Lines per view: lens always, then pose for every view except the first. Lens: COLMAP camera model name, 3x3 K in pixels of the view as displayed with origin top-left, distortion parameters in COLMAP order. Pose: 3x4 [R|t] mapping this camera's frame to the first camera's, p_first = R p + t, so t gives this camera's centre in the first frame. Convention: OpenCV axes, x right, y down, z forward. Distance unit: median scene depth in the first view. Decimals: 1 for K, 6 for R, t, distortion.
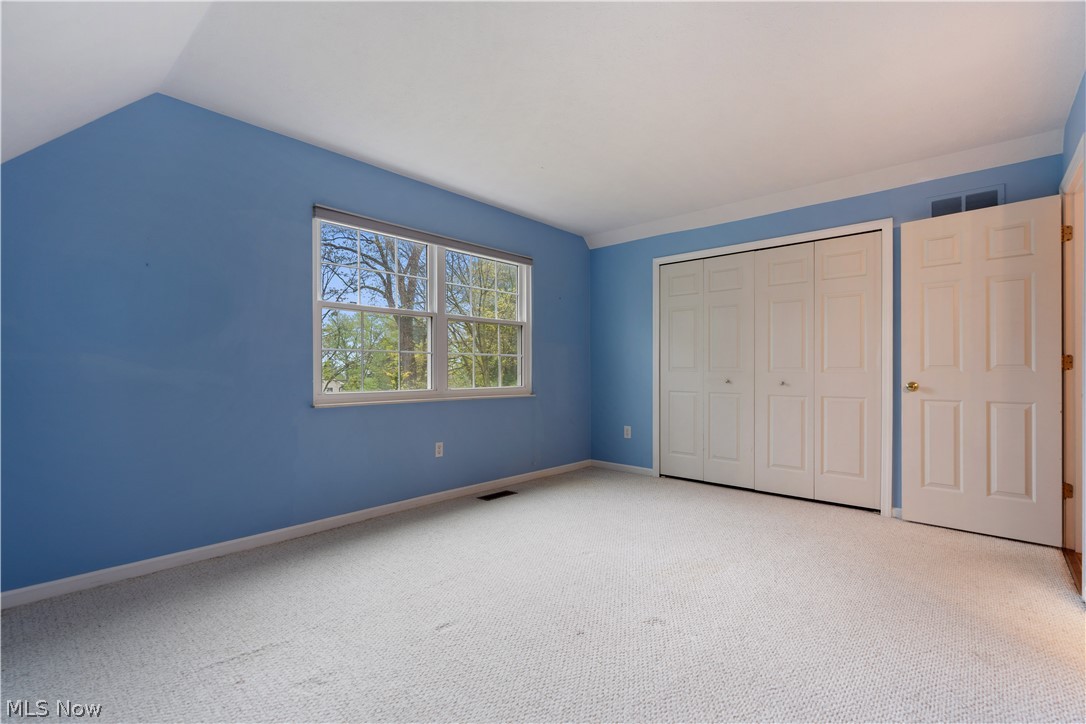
lens RADIAL K [[492.7, 0, 544.4], [0, 492.7, 372.9], [0, 0, 1]] dist [-0.000717, 0.000463]
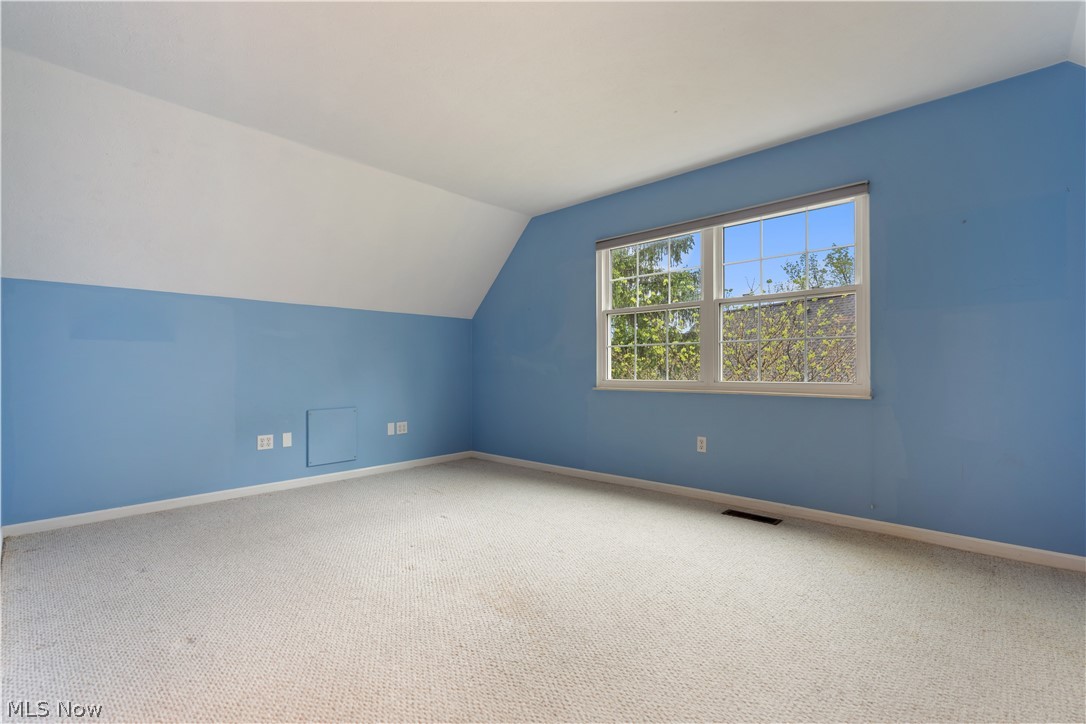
lens RADIAL K [[492.7, 0, 544.4], [0, 492.7, 372.9], [0, 0, 1]] dist [-0.000717, 0.000463]
pose [[-0.017141, 0.003746, -0.999846, 0.720543], [-0.004728, 0.999981, 0.003828, 0.015359], [0.999842, 0.004793, -0.017123, 0.693908]]
